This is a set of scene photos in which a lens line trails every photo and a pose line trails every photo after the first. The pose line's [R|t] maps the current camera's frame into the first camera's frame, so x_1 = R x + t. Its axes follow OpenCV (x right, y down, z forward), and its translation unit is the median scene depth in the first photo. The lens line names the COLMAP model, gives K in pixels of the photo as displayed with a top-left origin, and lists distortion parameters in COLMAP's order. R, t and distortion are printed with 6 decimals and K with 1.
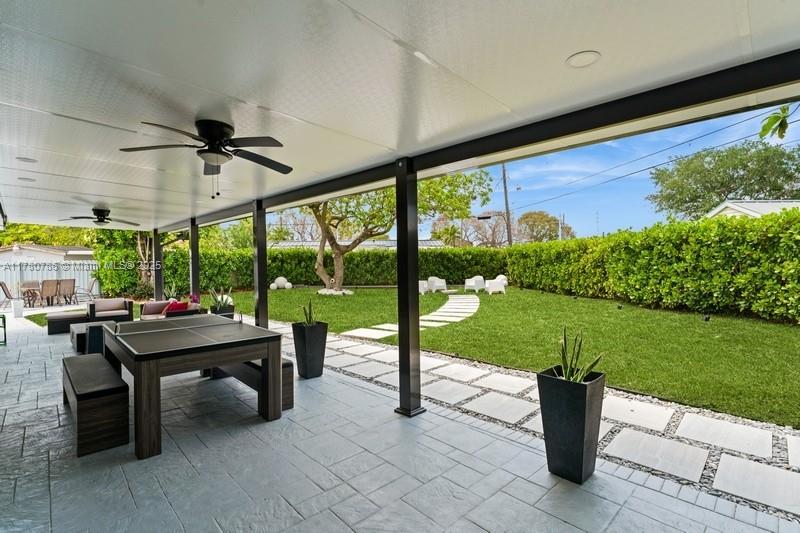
lens RADIAL K [[381.7, 0, 394.1], [0, 381.7, 269.0], [0, 0, 1]] dist [-0.004044, 0.000809]
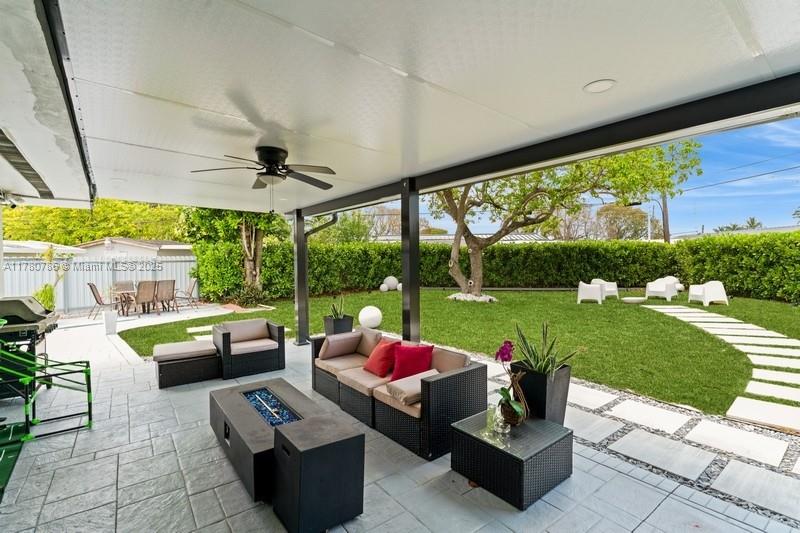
lens RADIAL K [[381.7, 0, 398.9], [0, 381.7, 267.3], [0, 0, 1]] dist [-0.004044, 0.000809]
pose [[0.991785, 0.006436, -0.127757, -0.208689], [-0.005475, 0.999954, 0.007872, -0.006499], [0.127802, -0.007108, 0.991774, 0.208671]]
